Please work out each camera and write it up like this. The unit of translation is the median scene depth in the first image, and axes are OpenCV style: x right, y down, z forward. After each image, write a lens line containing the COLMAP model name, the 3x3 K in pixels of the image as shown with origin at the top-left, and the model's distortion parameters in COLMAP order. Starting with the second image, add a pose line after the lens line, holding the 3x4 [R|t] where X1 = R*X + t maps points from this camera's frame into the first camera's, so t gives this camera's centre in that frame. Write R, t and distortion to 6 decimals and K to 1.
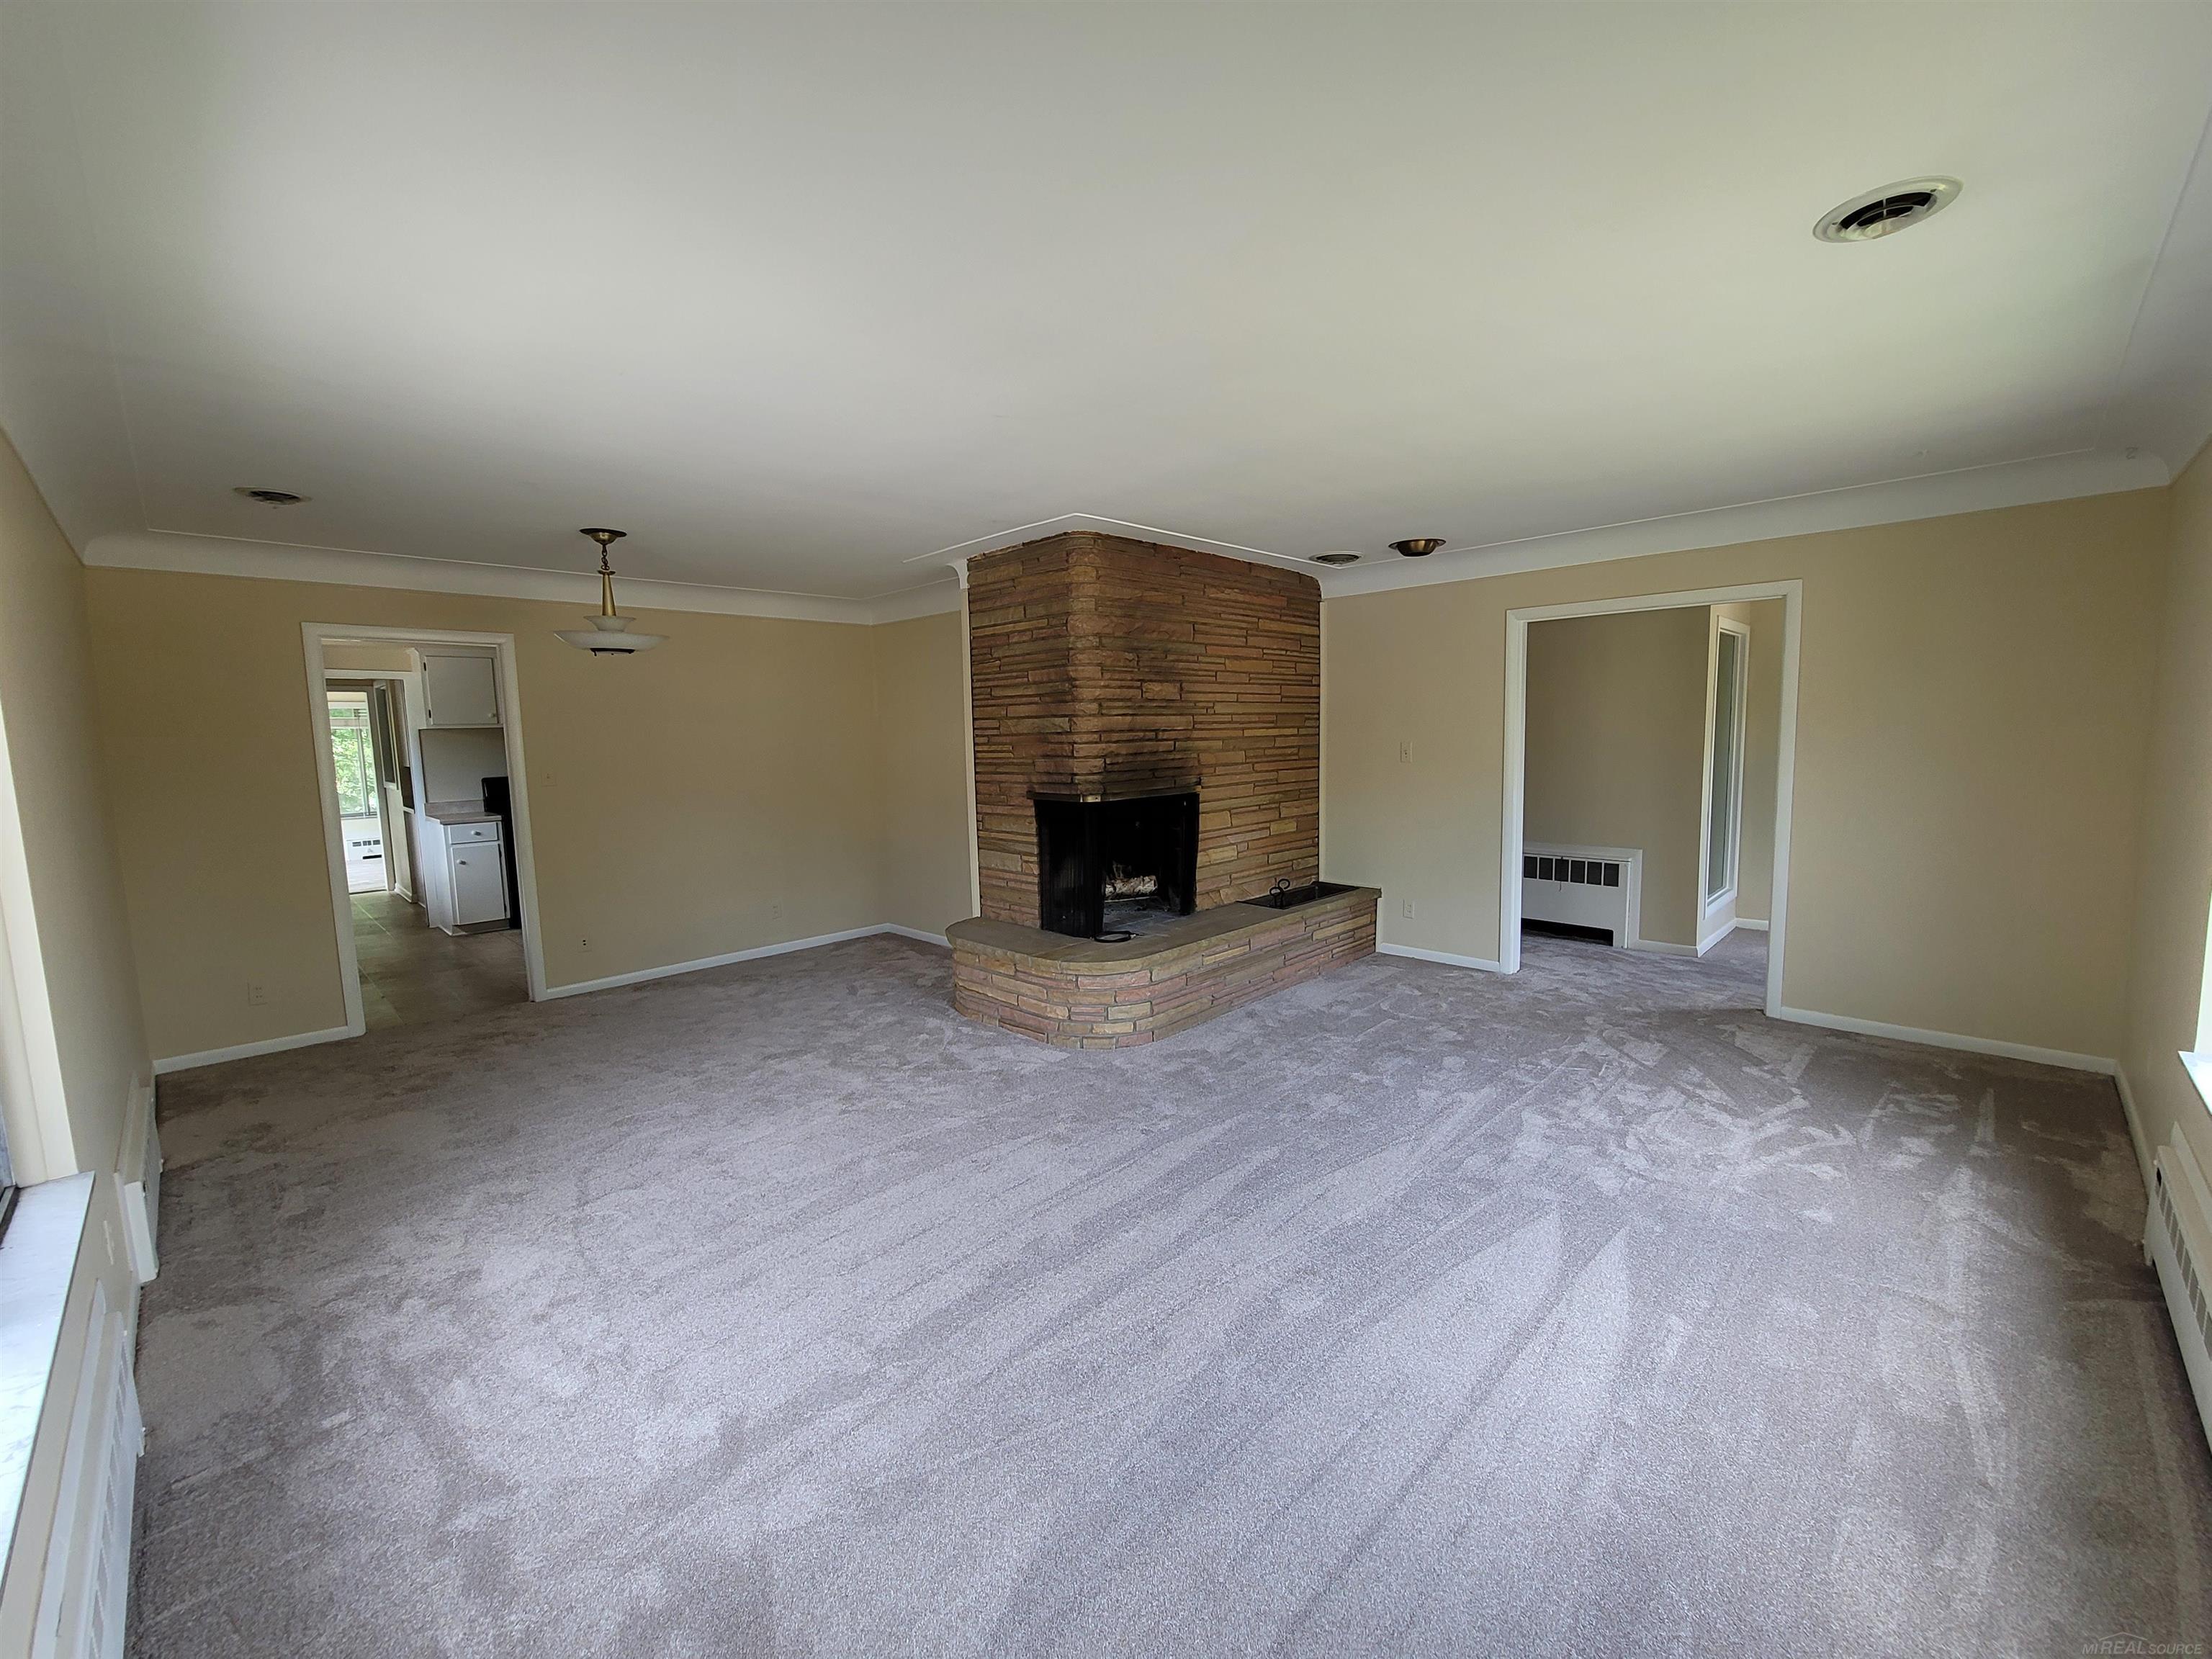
lens RADIAL K [[903.2, 0, 1106.2], [0, 903.2, 820.3], [0, 0, 1]] dist [0.001226, 0.000023]
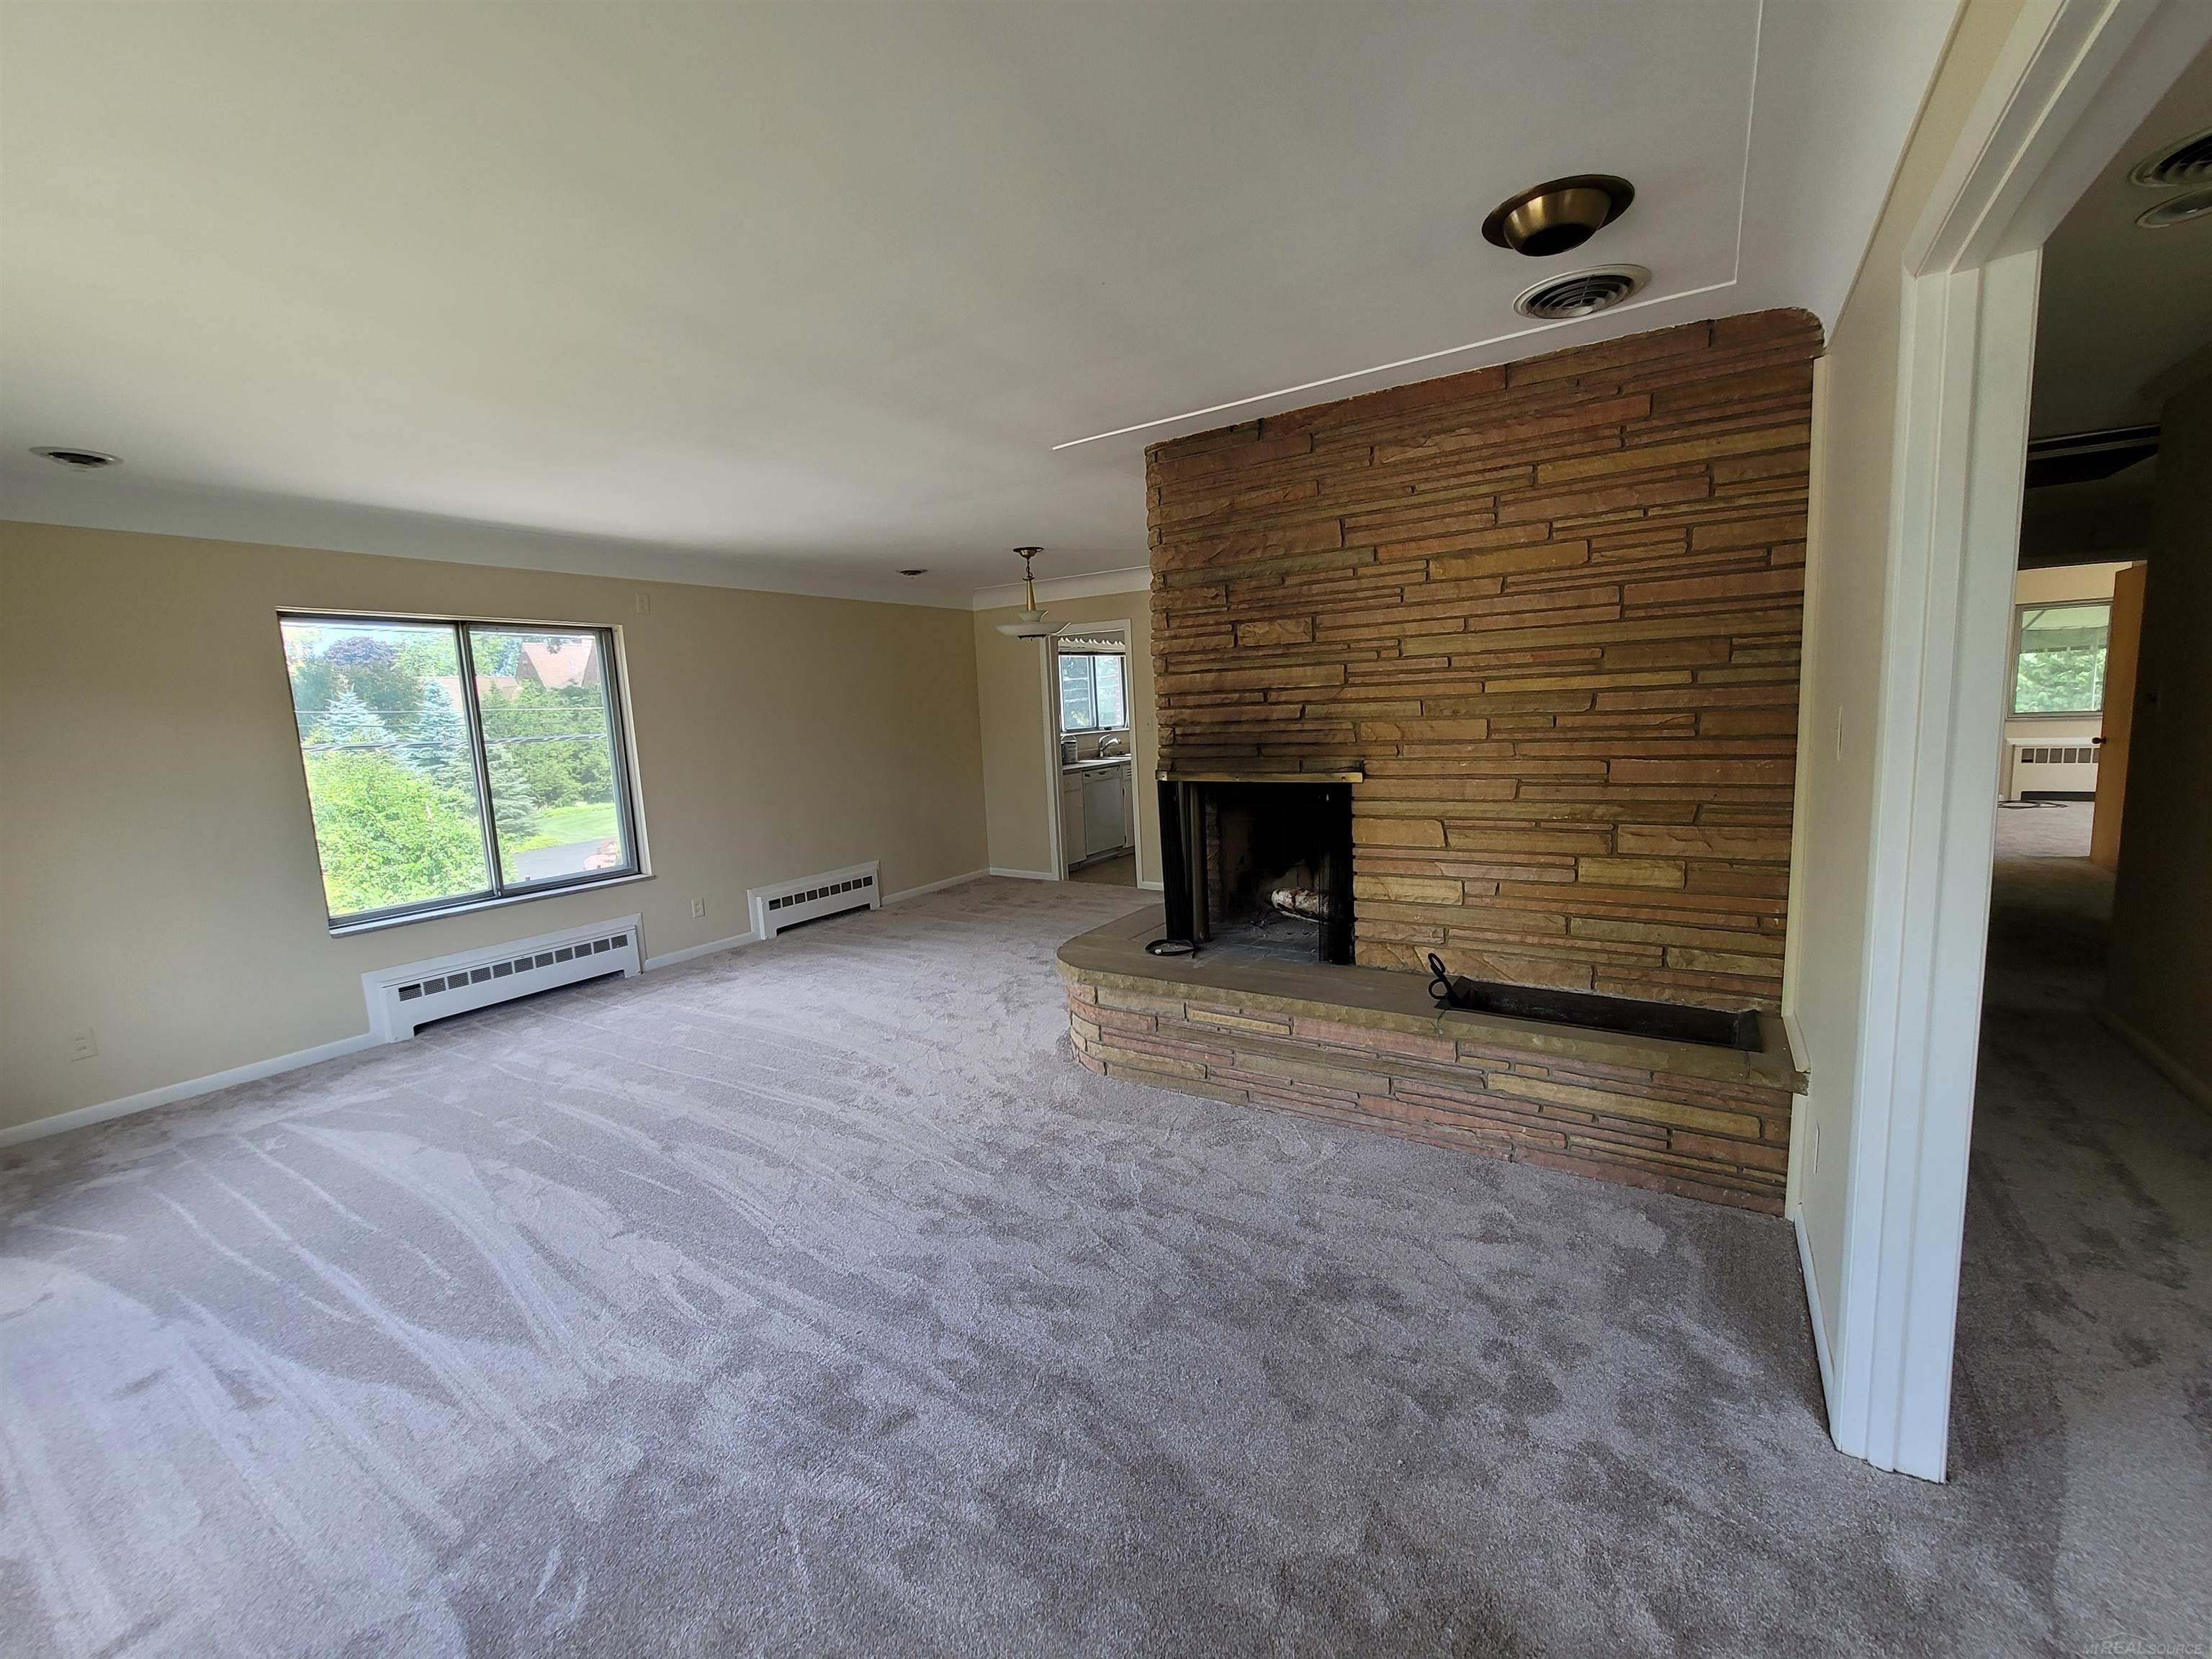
lens RADIAL K [[899.3, 0, 1121.4], [0, 899.3, 823.3], [0, 0, 1]] dist [-0.000234, -0.000293]
pose [[0.211136, 0.138941, -0.967531, 0.708024], [-0.057137, 0.989908, 0.129686, -0.078466], [0.975785, 0.027901, 0.216943, 0.717644]]
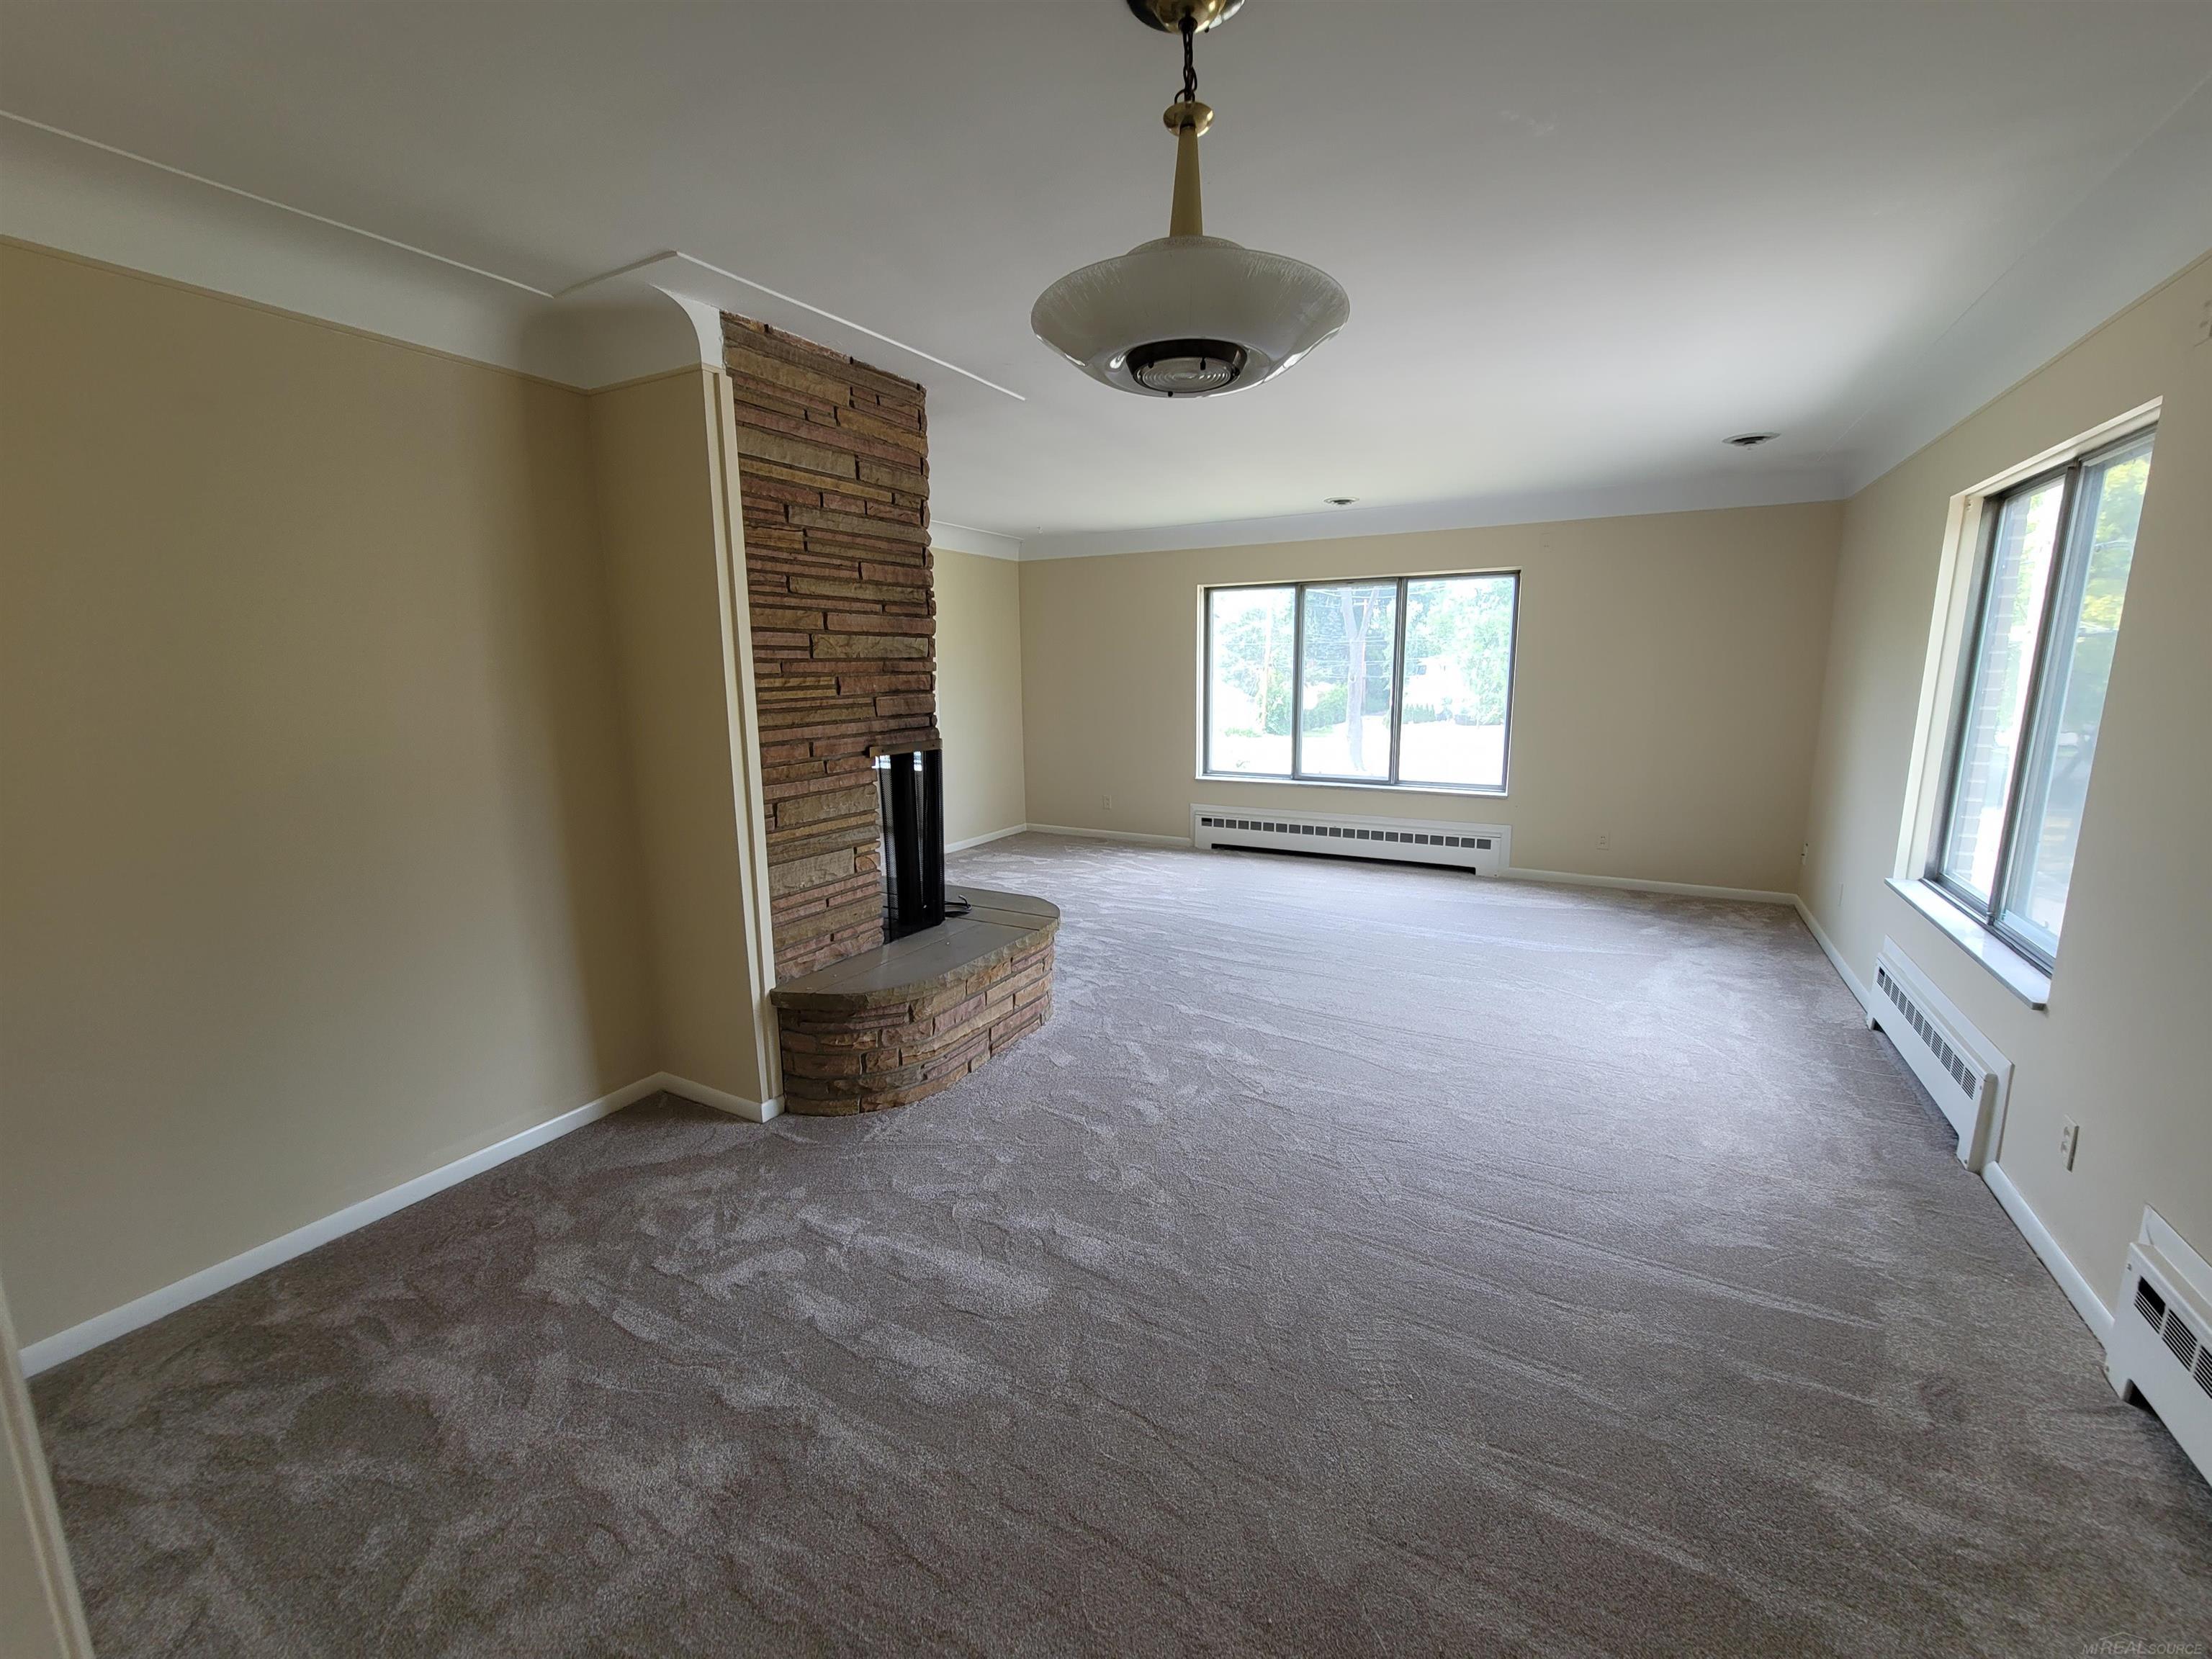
lens RADIAL K [[899.3, 0, 1121.4], [0, 899.3, 823.3], [0, 0, 1]] dist [-0.000234, -0.000293]
pose [[-0.280946, -0.140478, 0.949387, -0.747390], [0.111145, 0.977811, 0.177574, -0.070840], [-0.953266, 0.155408, -0.259099, 0.966768]]
